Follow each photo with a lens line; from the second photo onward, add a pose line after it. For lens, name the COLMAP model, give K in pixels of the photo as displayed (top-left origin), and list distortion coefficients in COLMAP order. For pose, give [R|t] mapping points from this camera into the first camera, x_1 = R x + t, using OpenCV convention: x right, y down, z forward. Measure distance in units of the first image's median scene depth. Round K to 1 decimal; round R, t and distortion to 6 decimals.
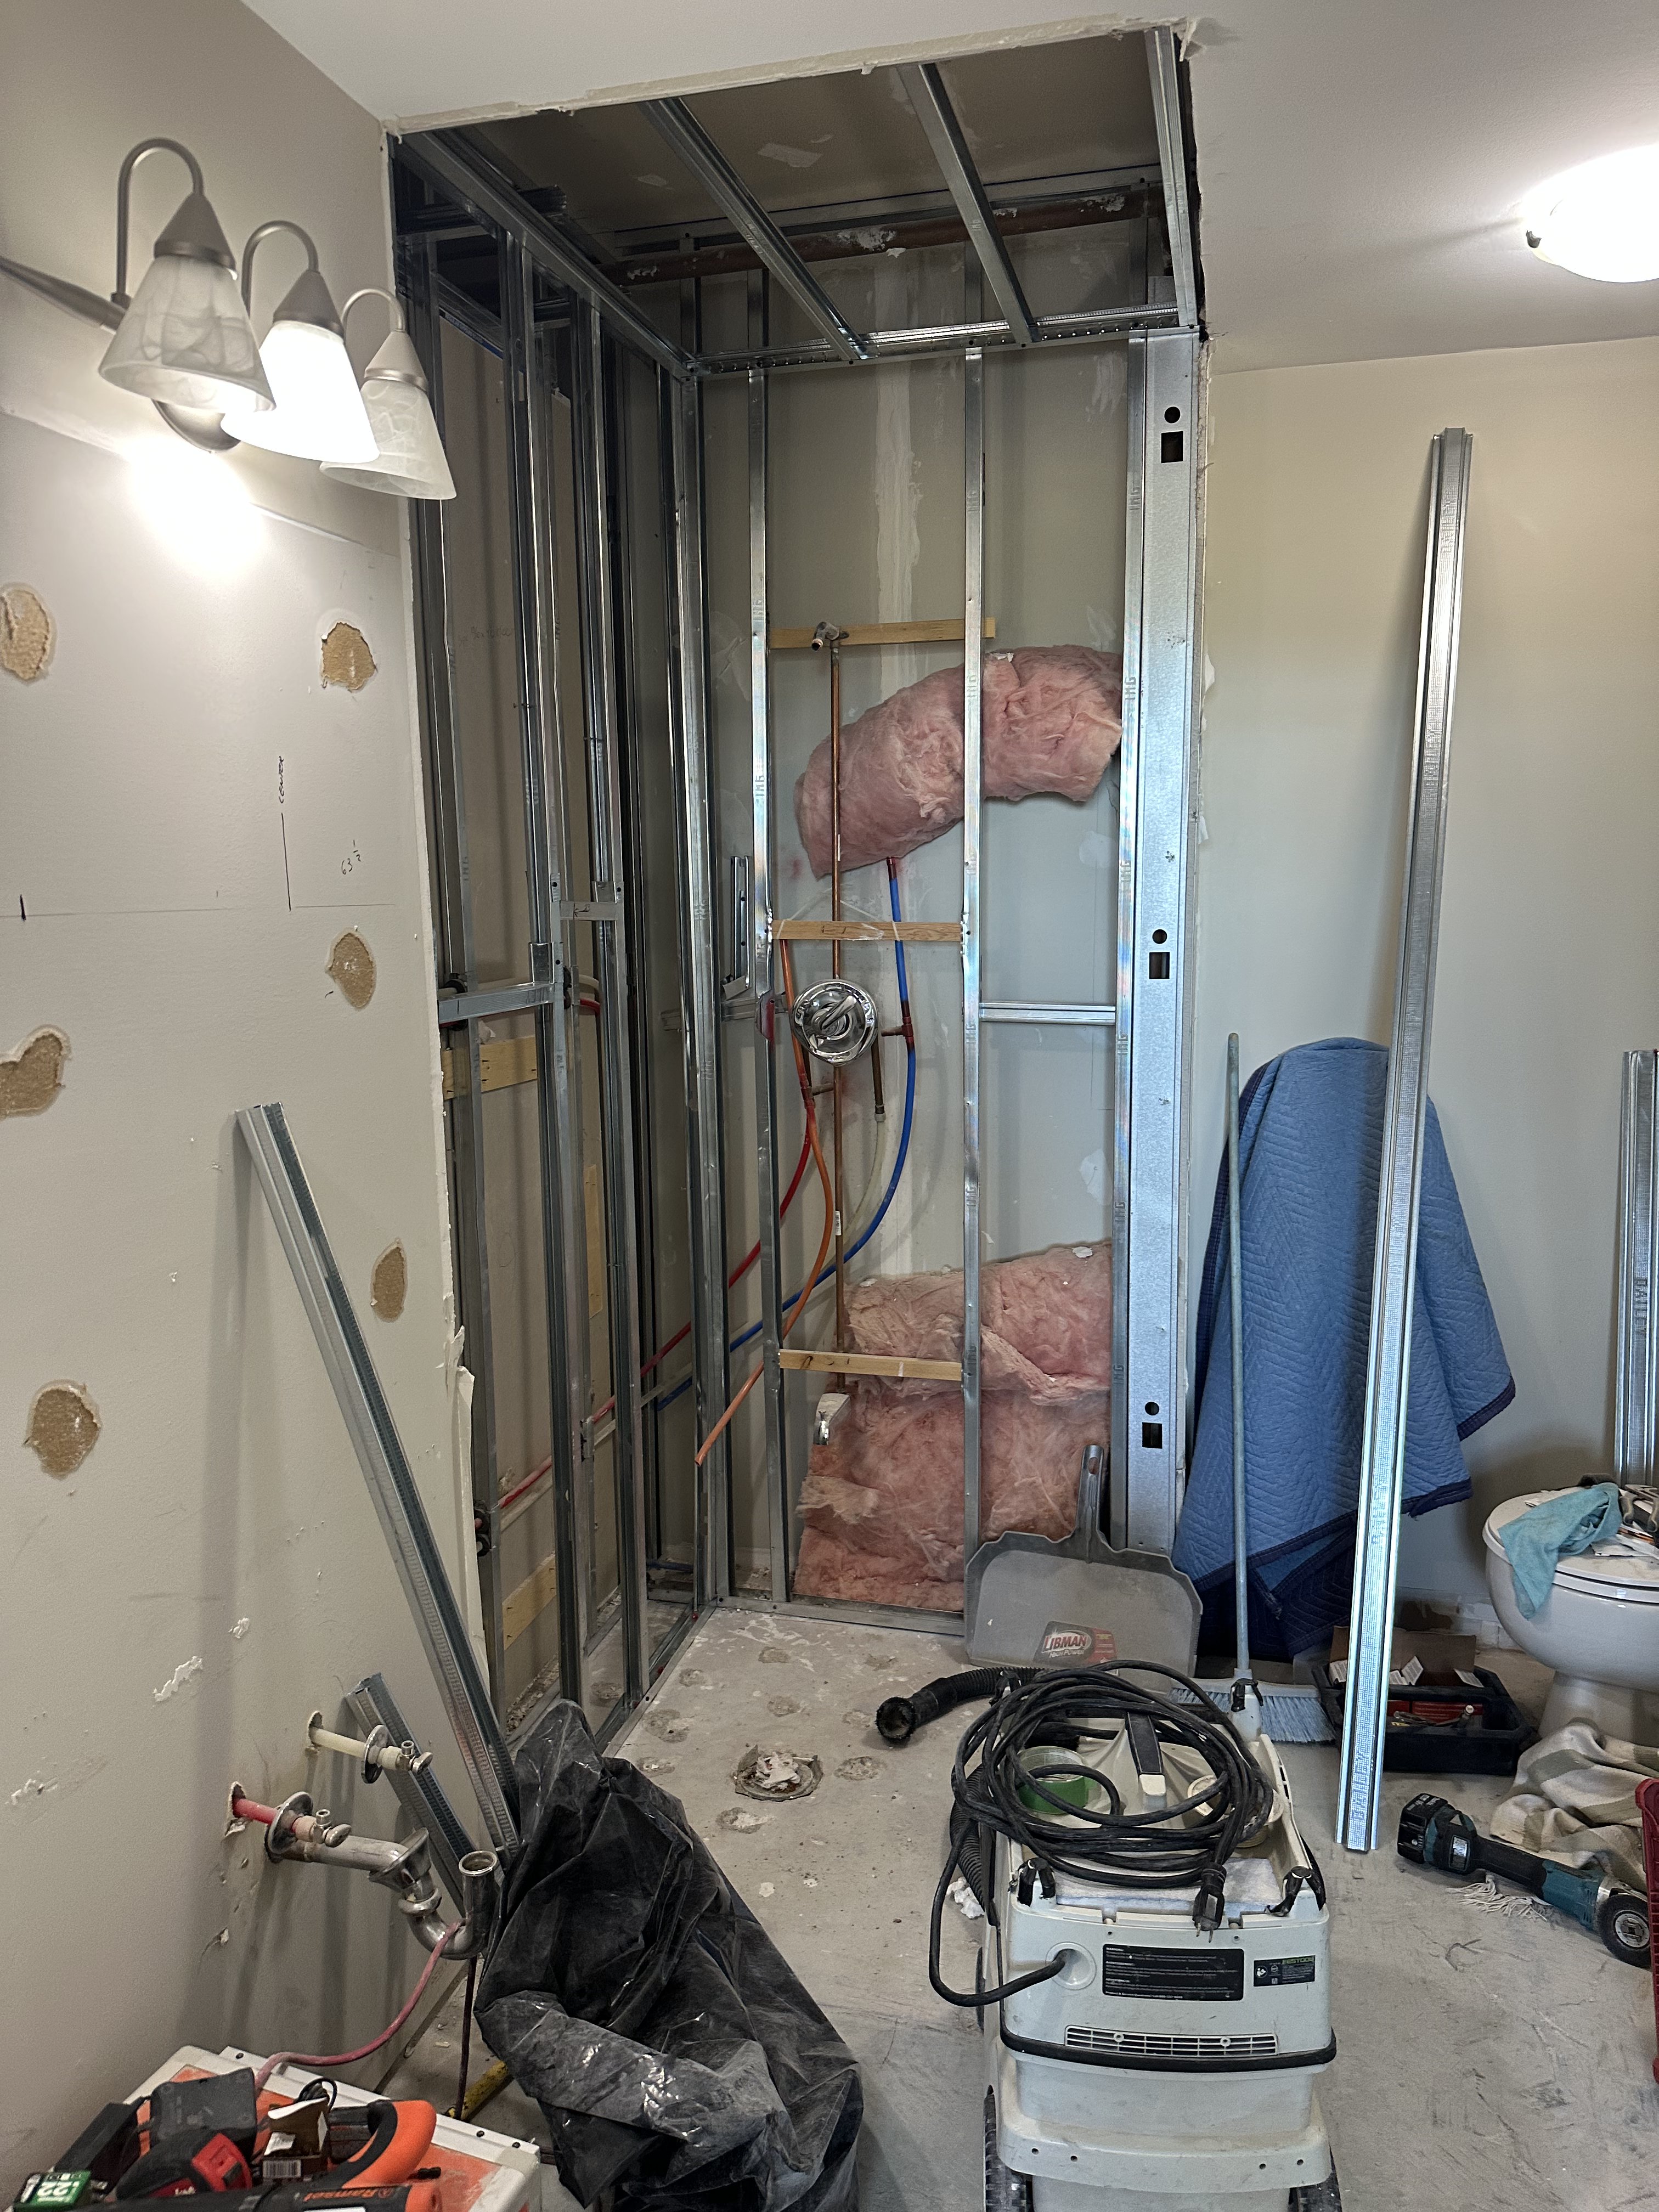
lens RADIAL K [[1541.1, 0, 836.9], [0, 1541.1, 1111.2], [0, 0, 1]] dist [0.042017, -0.065855]
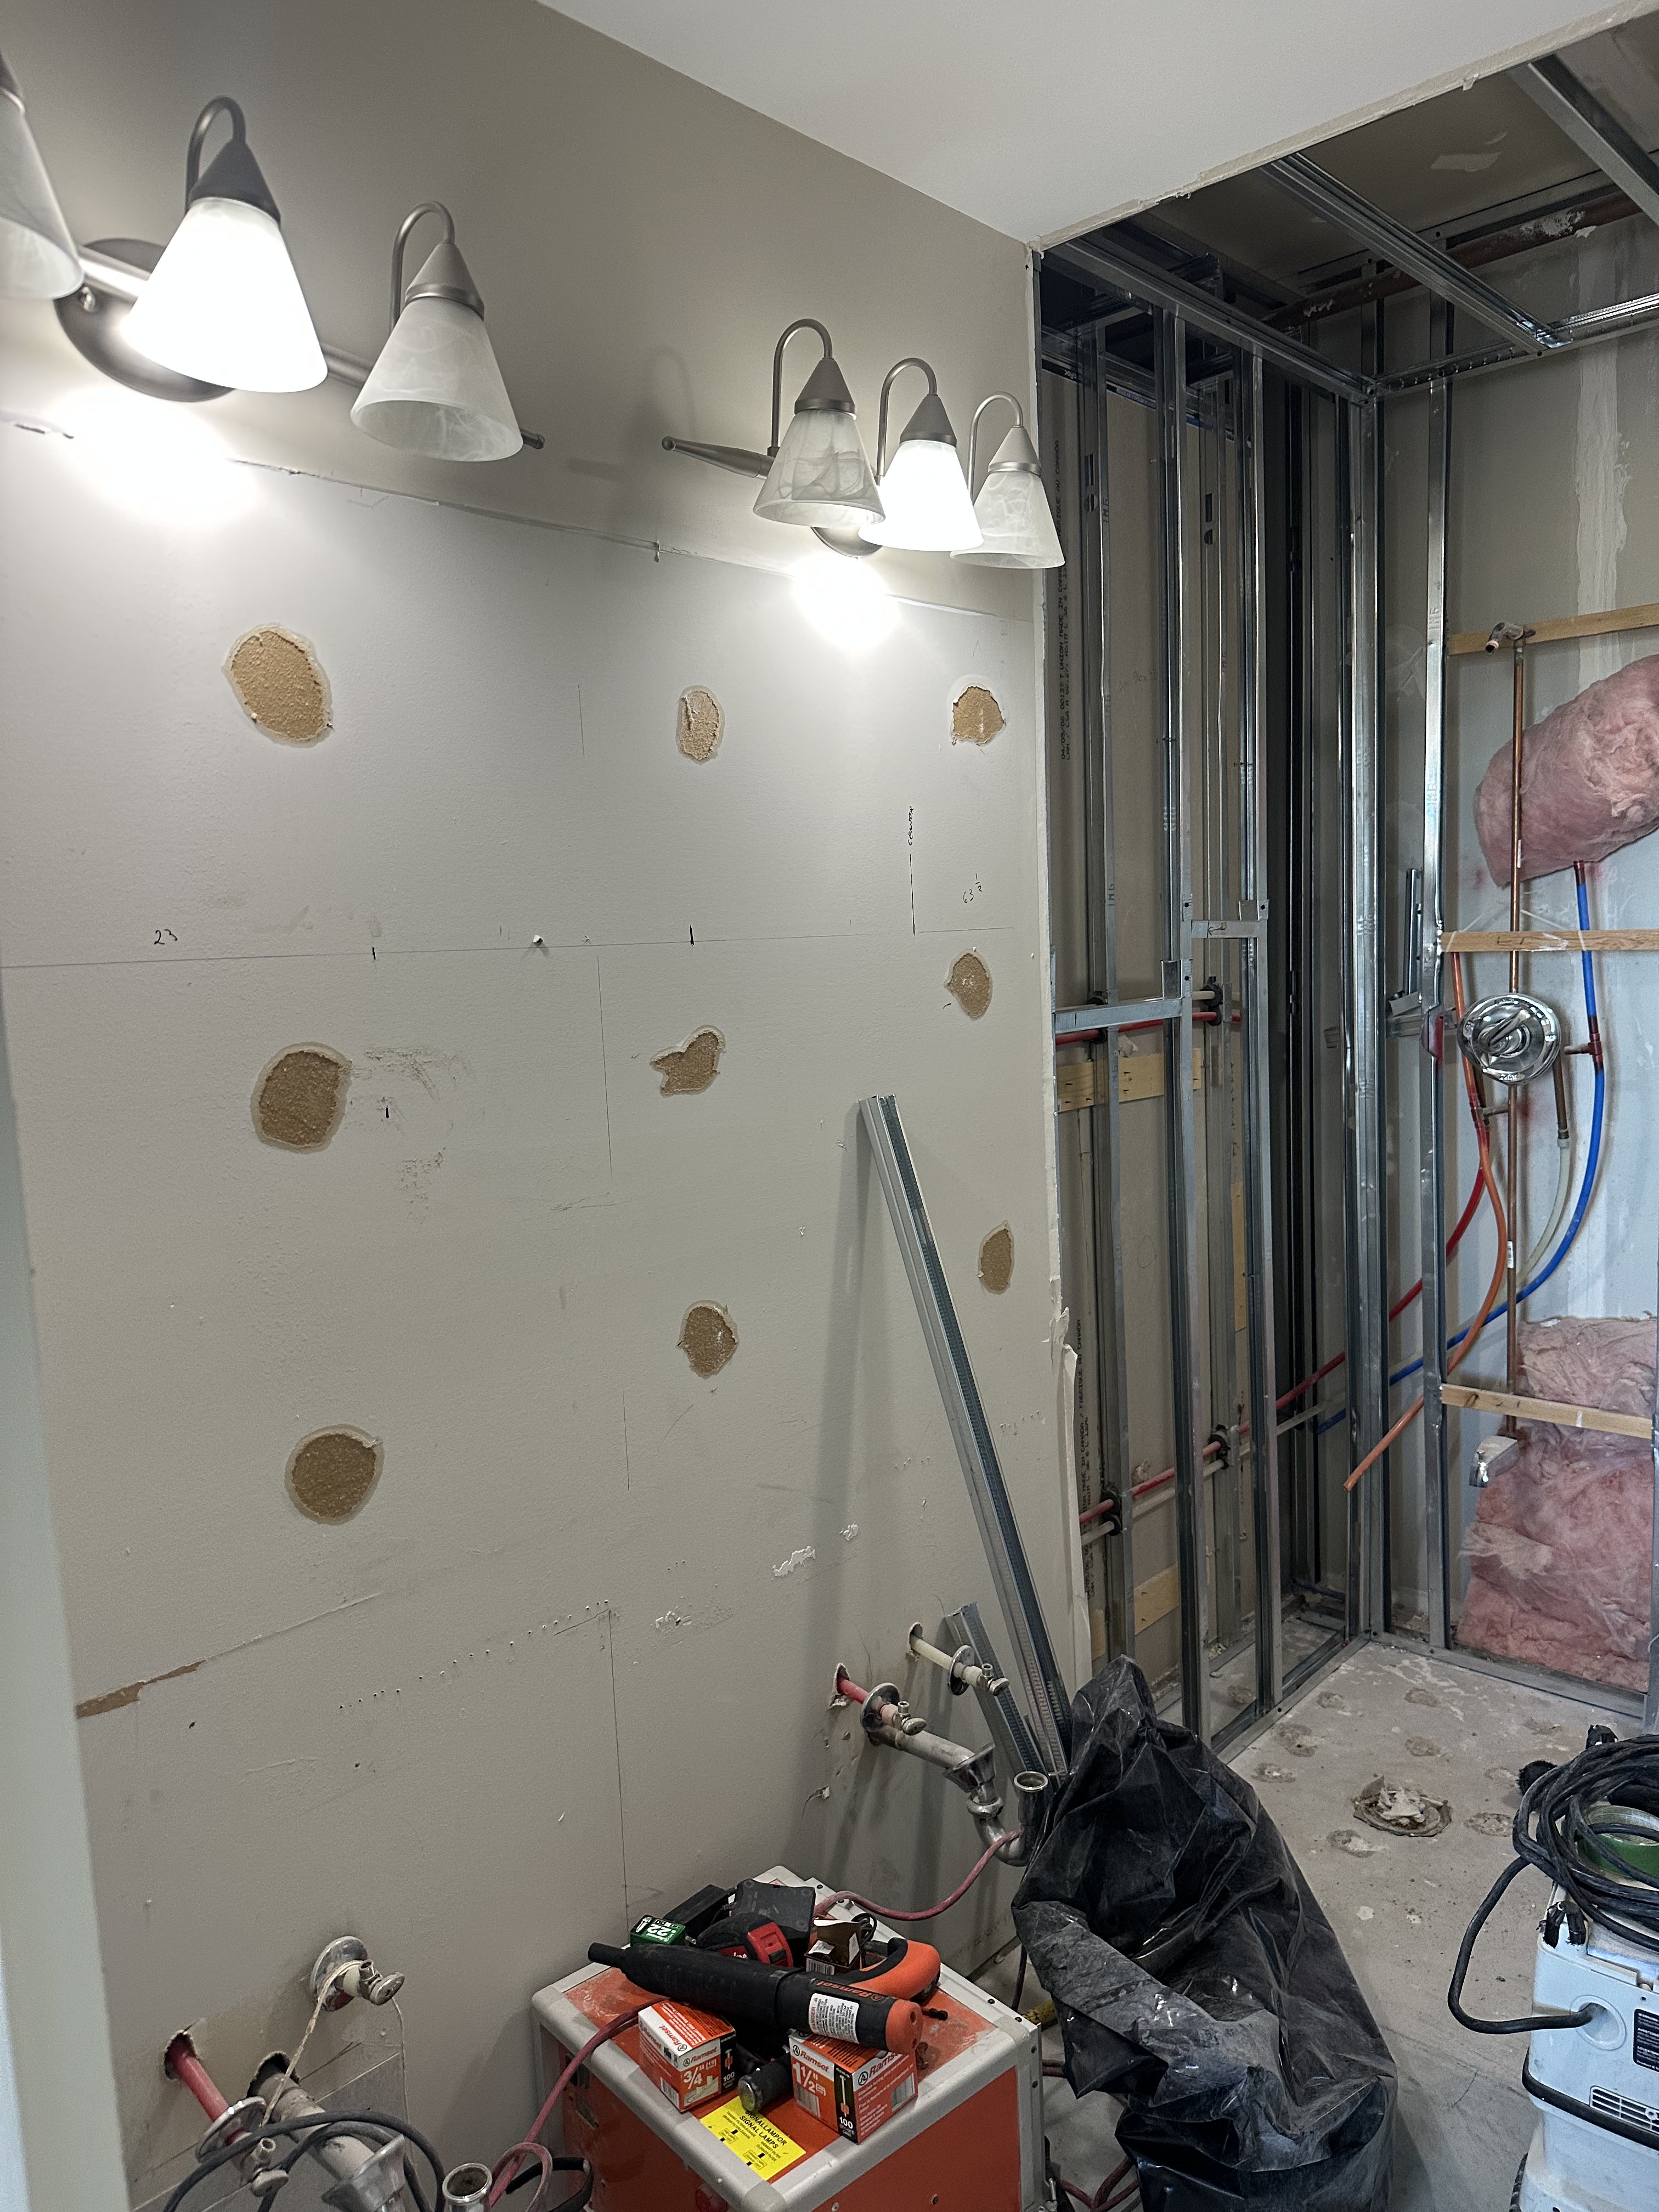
lens RADIAL K [[1550.0, 0, 826.2], [0, 1550.0, 1104.3], [0, 0, 1]] dist [0.017335, -0.033489]
pose [[0.873142, 0.020777, -0.487024, 0.122550], [-0.034947, 0.999188, -0.020027, 0.019819], [0.486212, 0.034506, 0.873159, -0.042474]]
